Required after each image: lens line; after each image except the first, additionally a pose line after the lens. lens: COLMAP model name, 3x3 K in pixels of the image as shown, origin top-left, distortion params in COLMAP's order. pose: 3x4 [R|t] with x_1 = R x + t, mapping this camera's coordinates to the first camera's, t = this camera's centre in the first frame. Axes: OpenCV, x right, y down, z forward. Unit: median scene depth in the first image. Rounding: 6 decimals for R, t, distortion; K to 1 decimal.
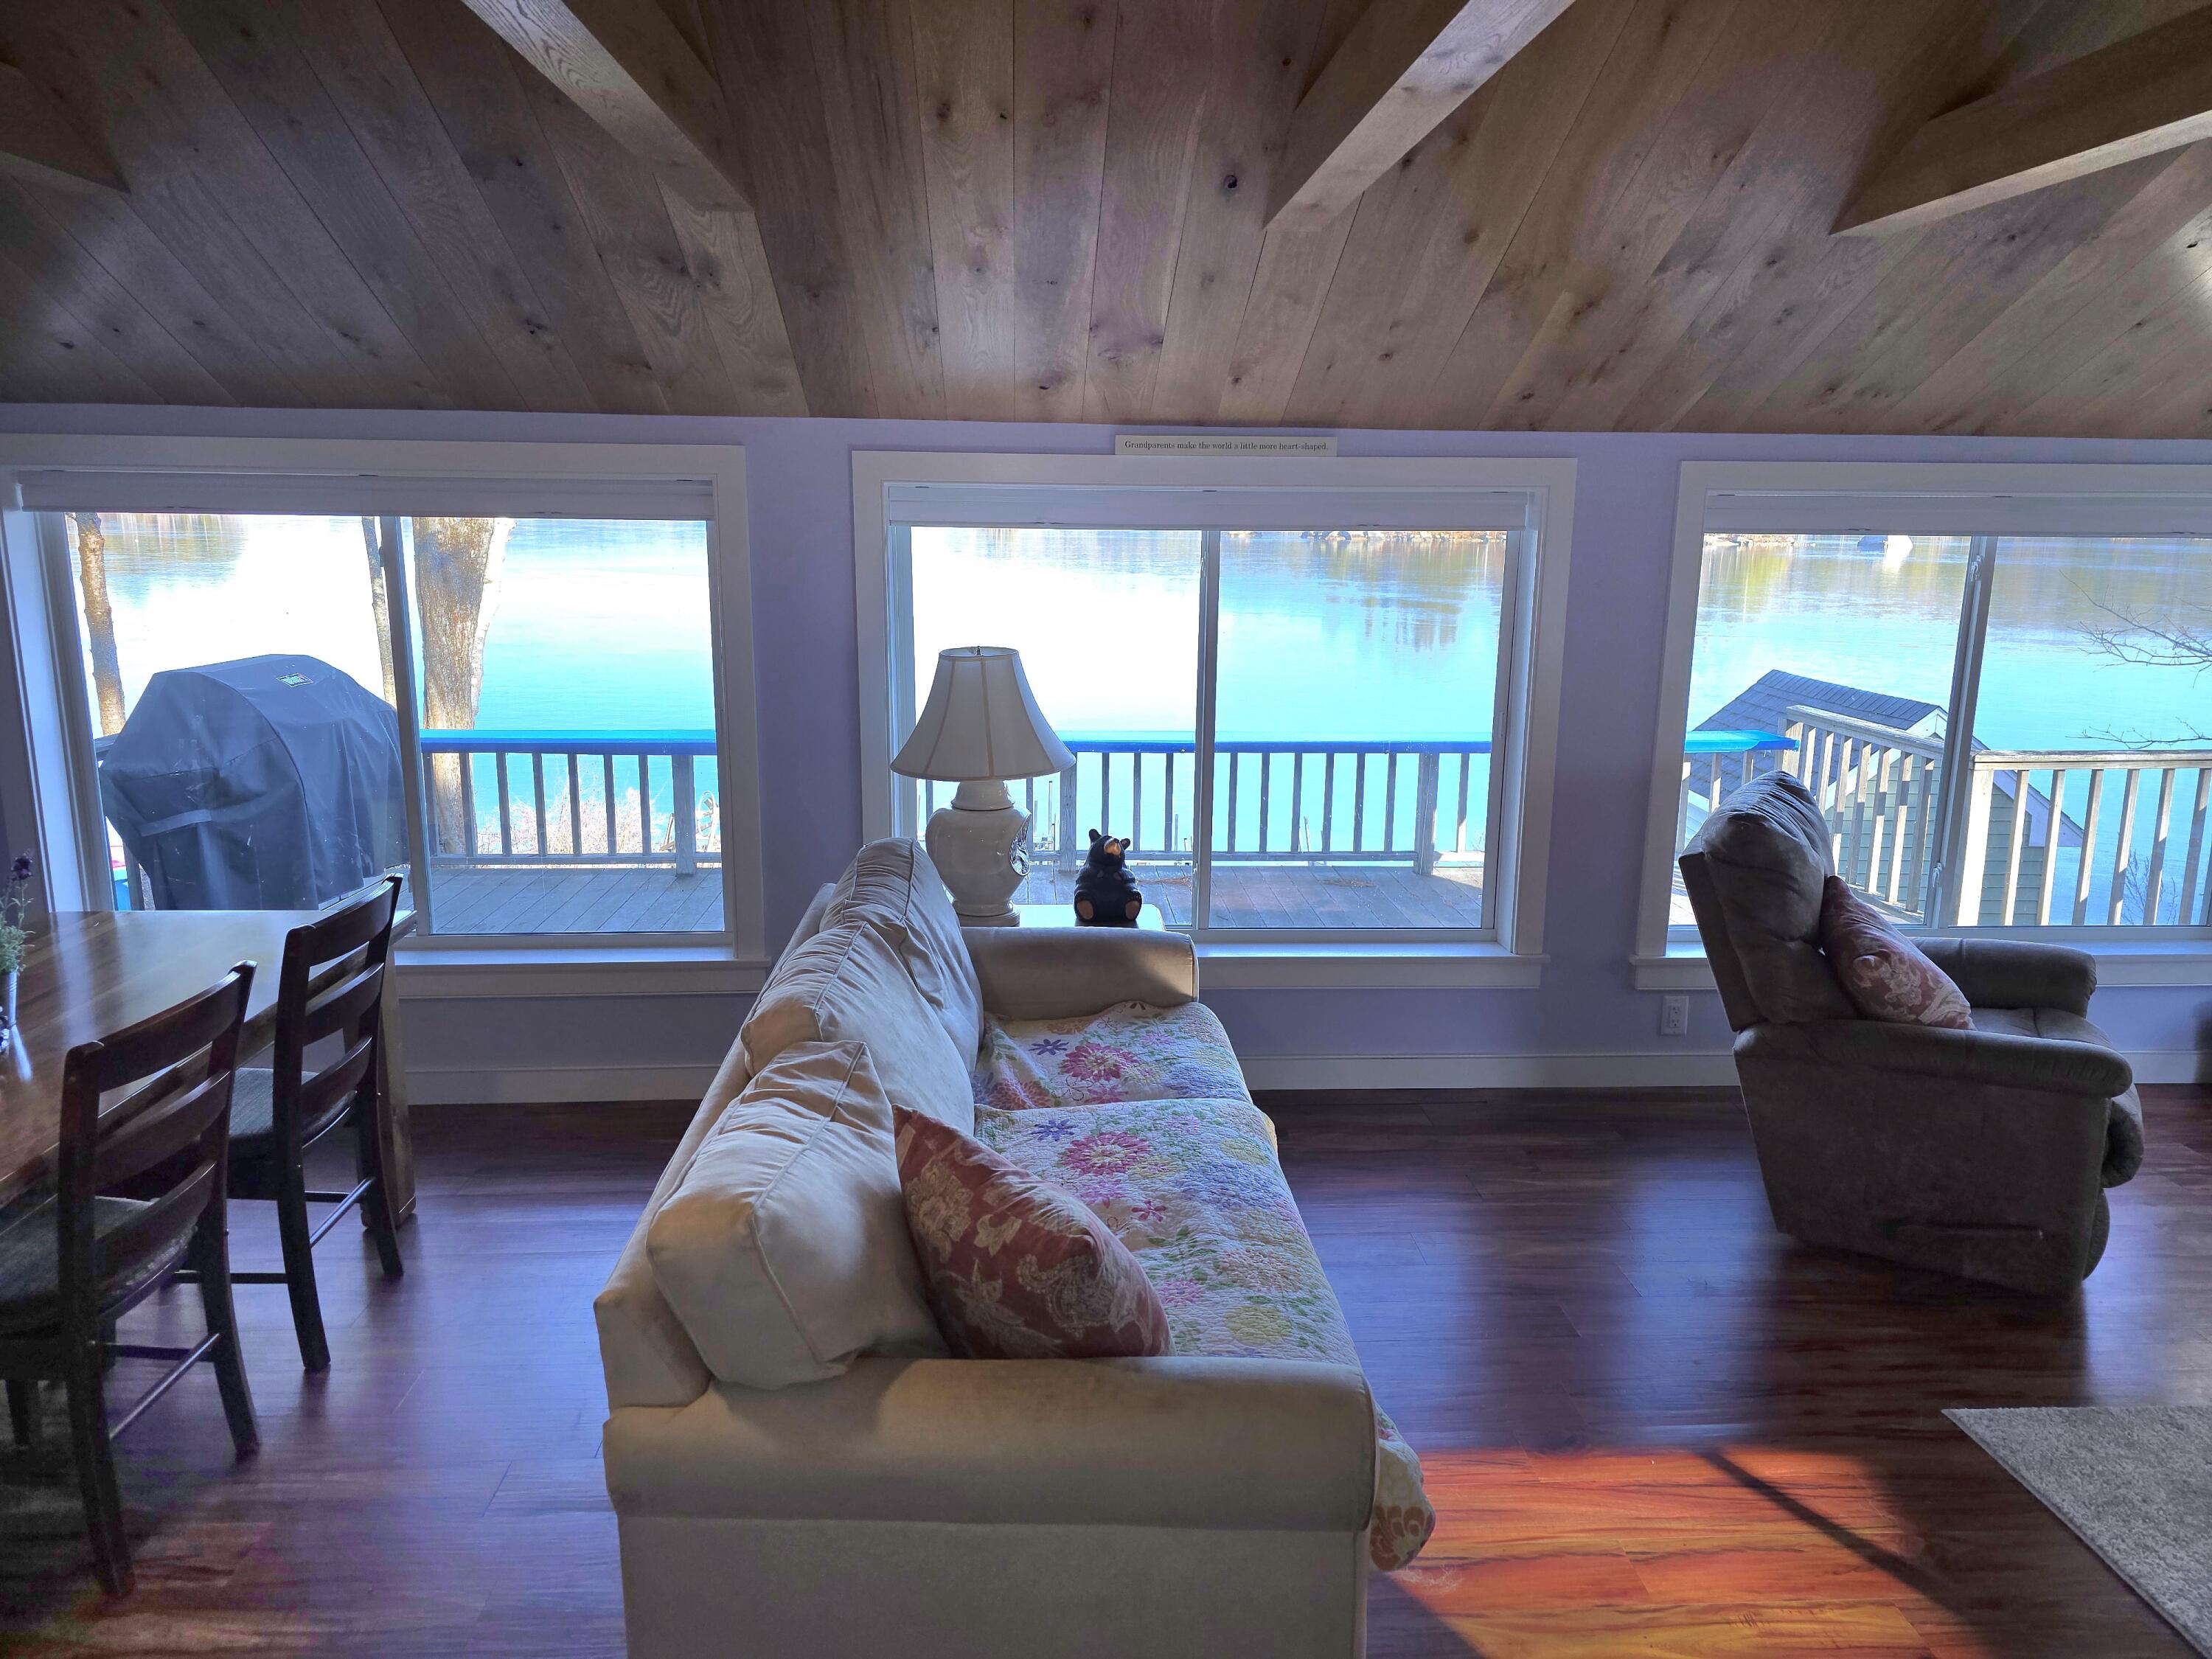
lens RADIAL K [[1472.9, 0, 1114.3], [0, 1472.9, 799.9], [0, 0, 1]] dist [0.063309, -0.055364]
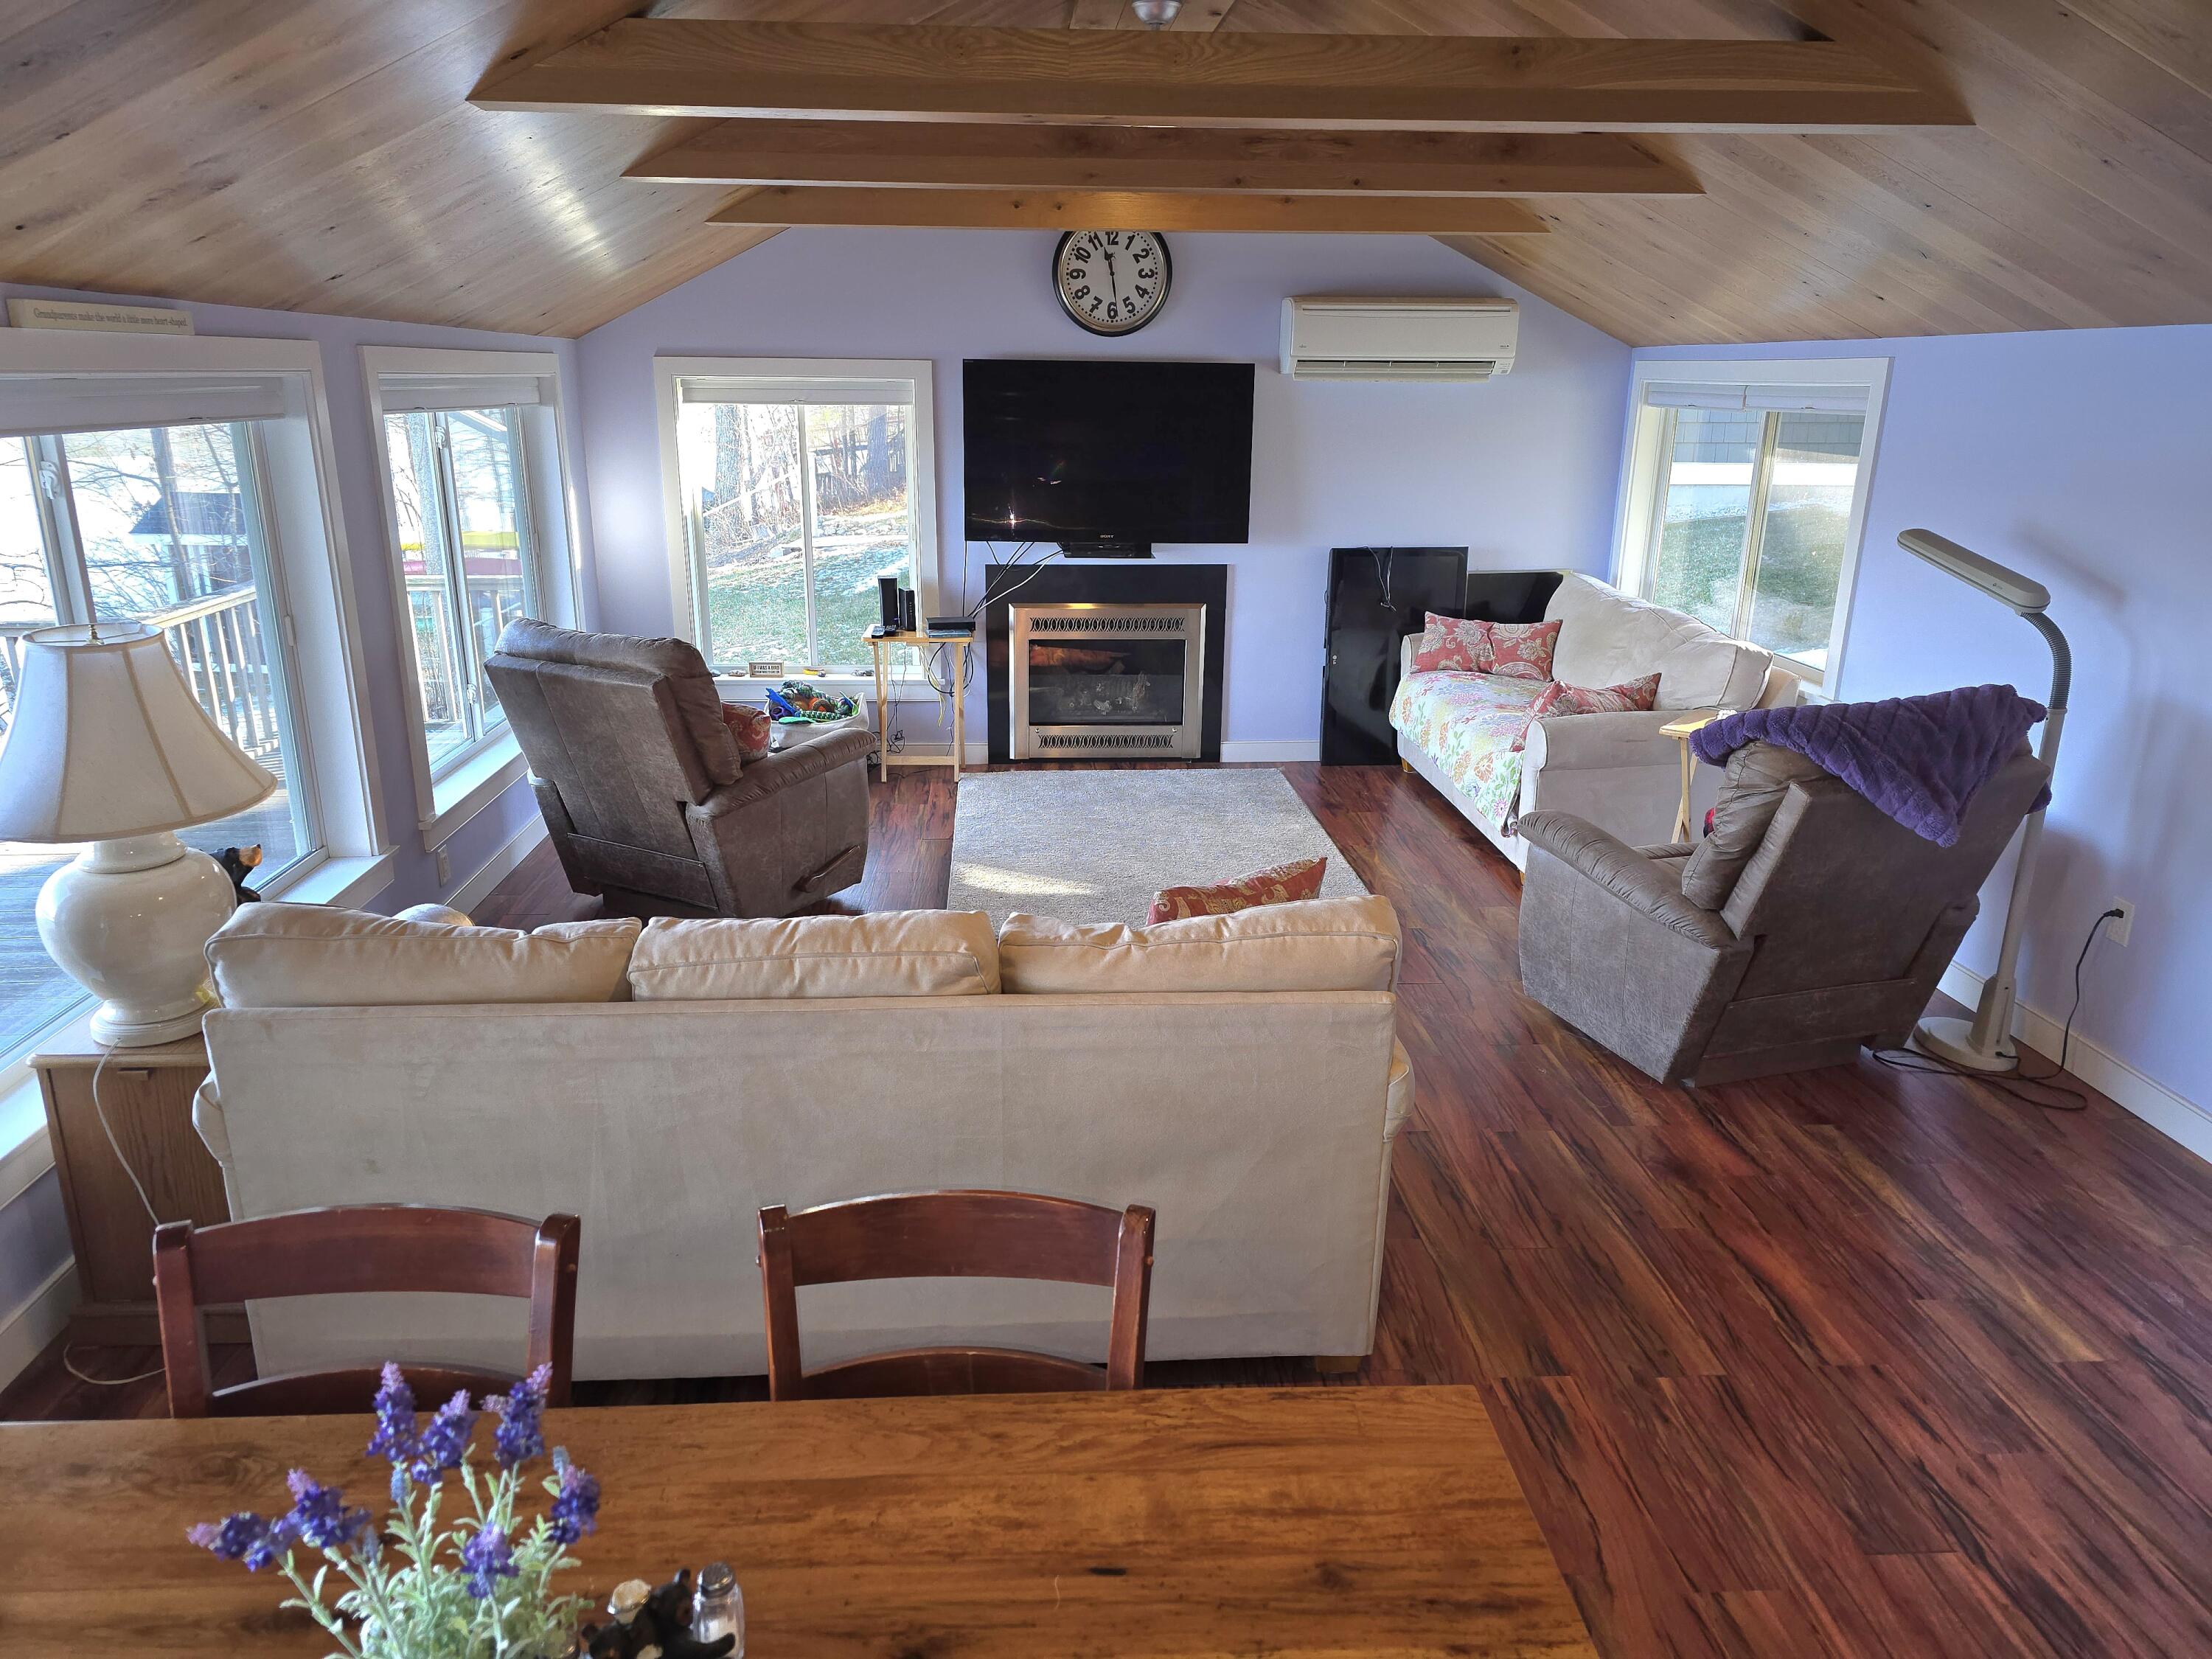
lens RADIAL K [[1472.9, 0, 1086.2], [0, 1472.9, 829.3], [0, 0, 1]] dist [0.063309, -0.055364]
pose [[0.004356, -0.302344, 0.953189, -0.763427], [0.185804, 0.936844, 0.296310, -0.136190], [-0.982577, 0.175815, 0.060258, 0.537459]]
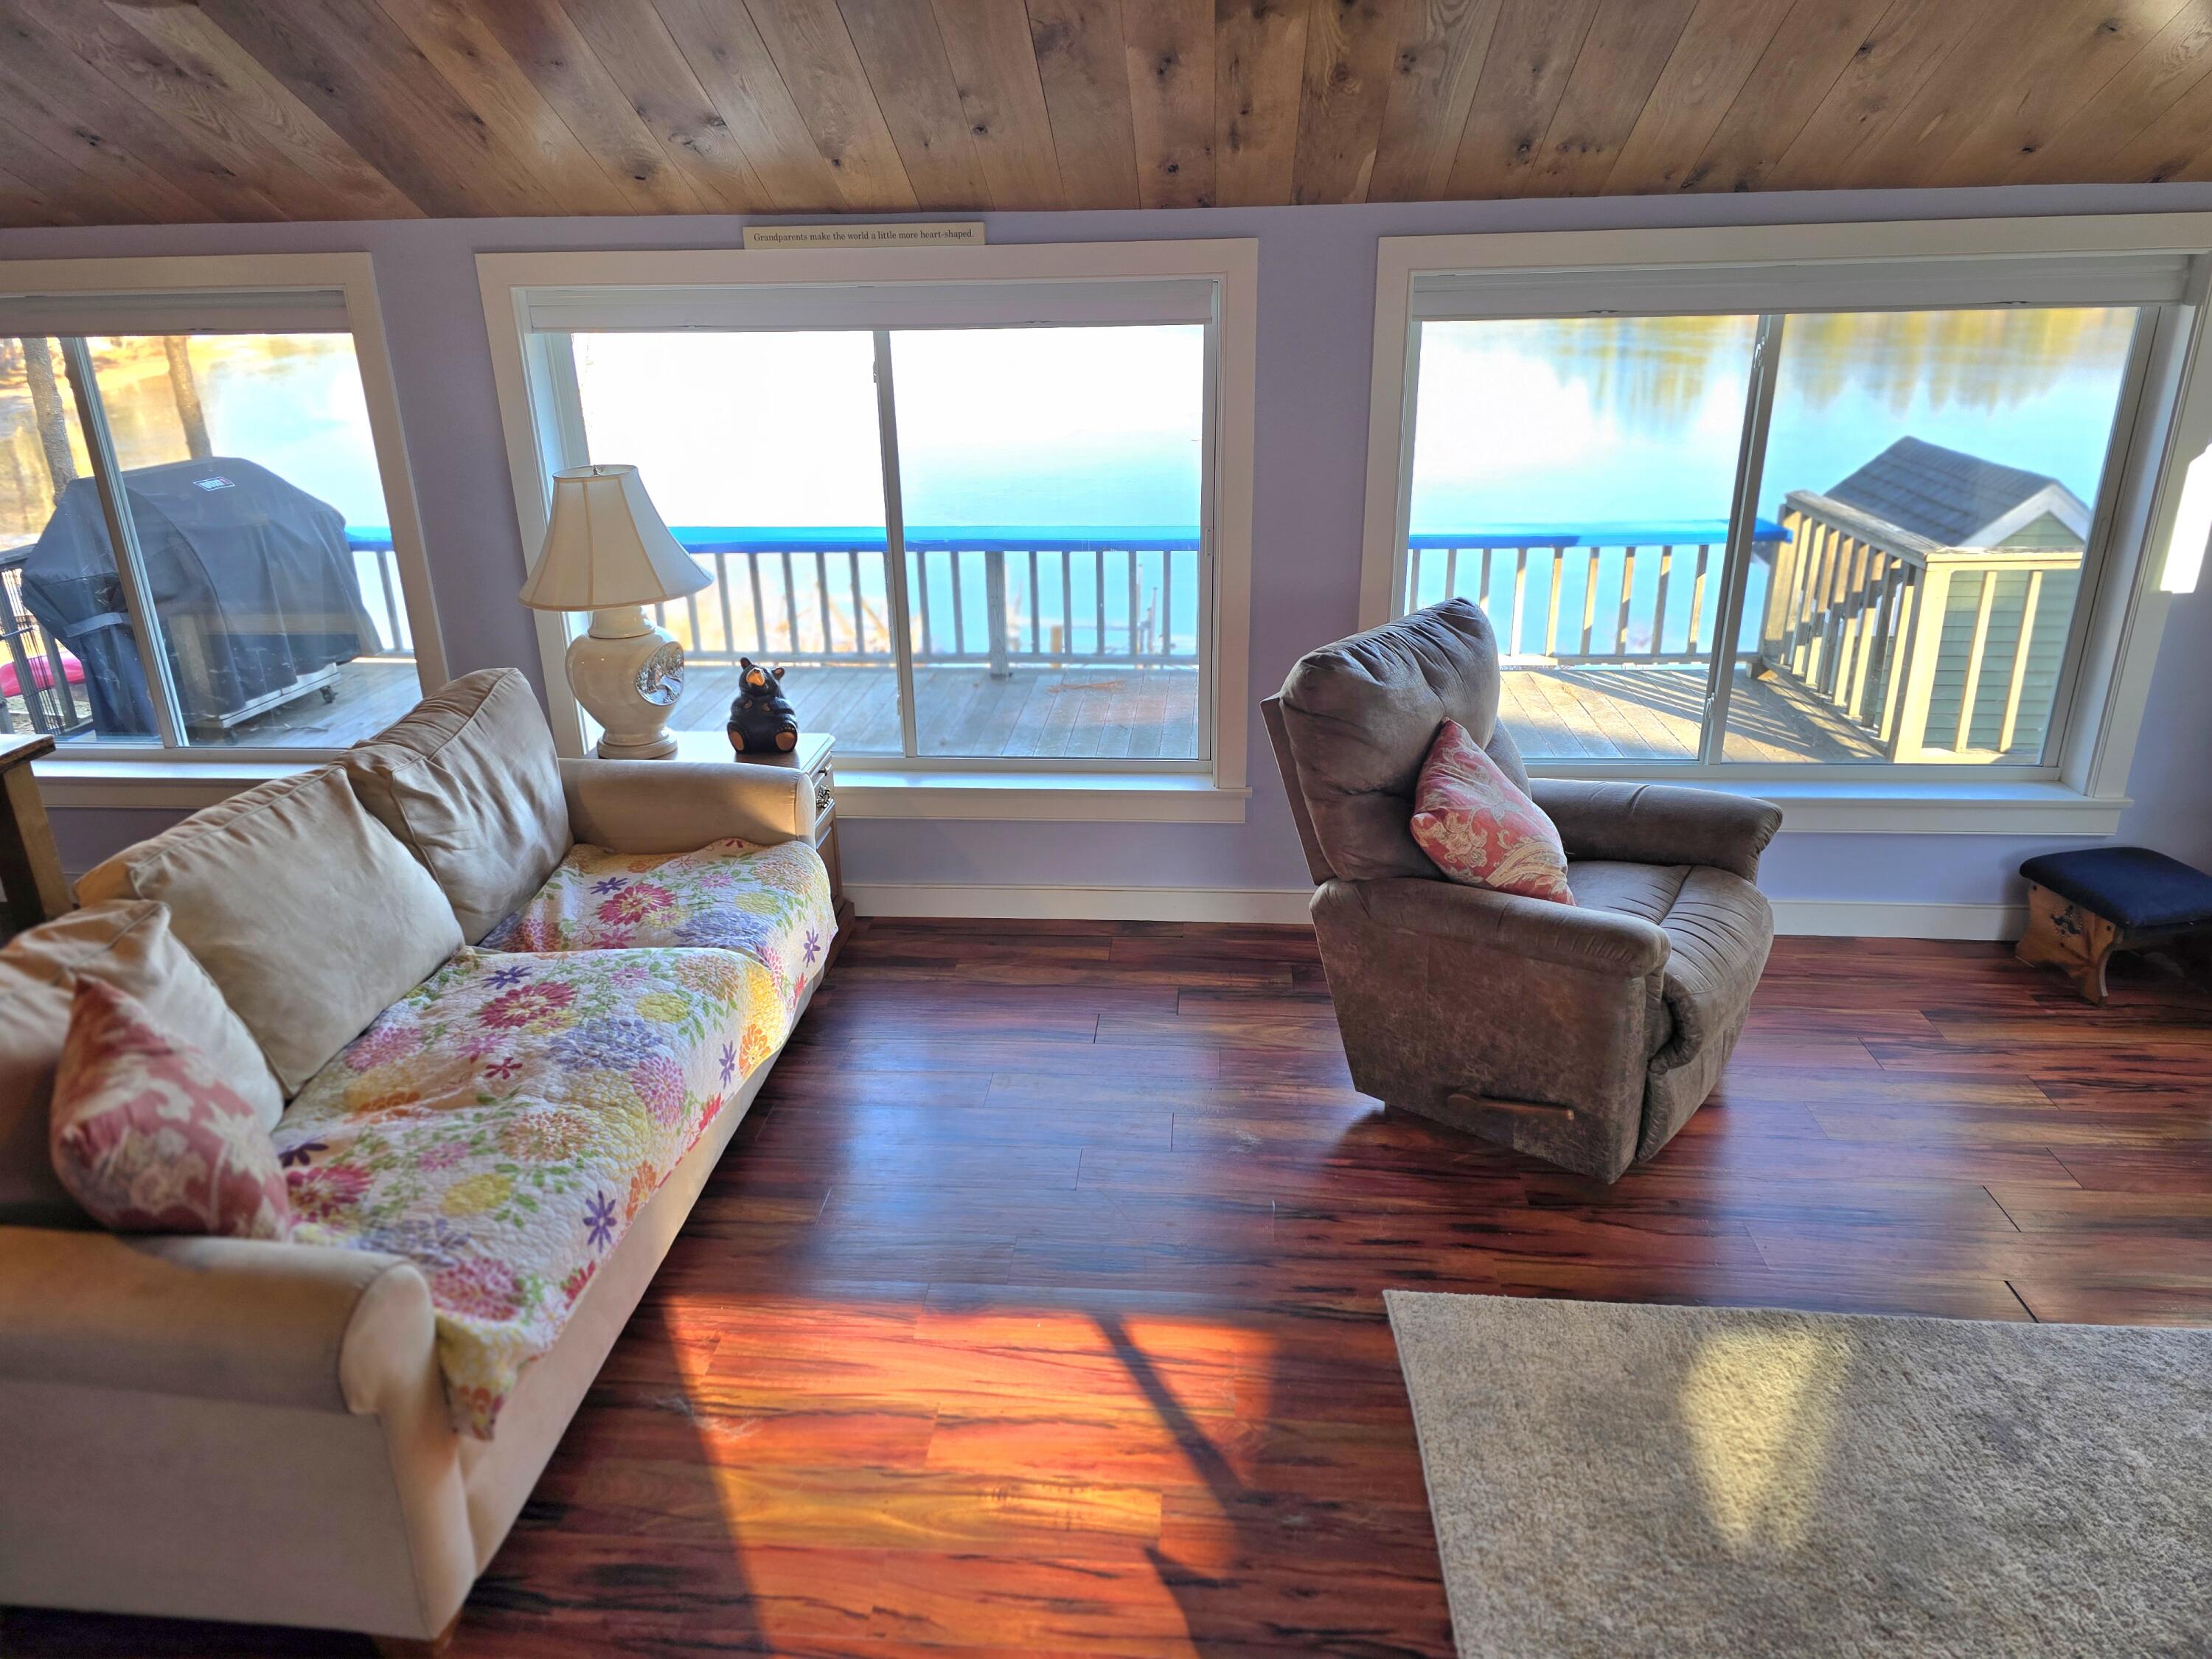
lens RADIAL K [[1472.9, 0, 1086.7], [0, 1472.9, 820.8], [0, 0, 1]] dist [0.063309, -0.055364]
pose [[0.988776, 0.022134, -0.147760, 0.373057], [0.001332, 0.987620, 0.156859, -0.028178], [0.149402, -0.155295, 0.976505, 0.070440]]
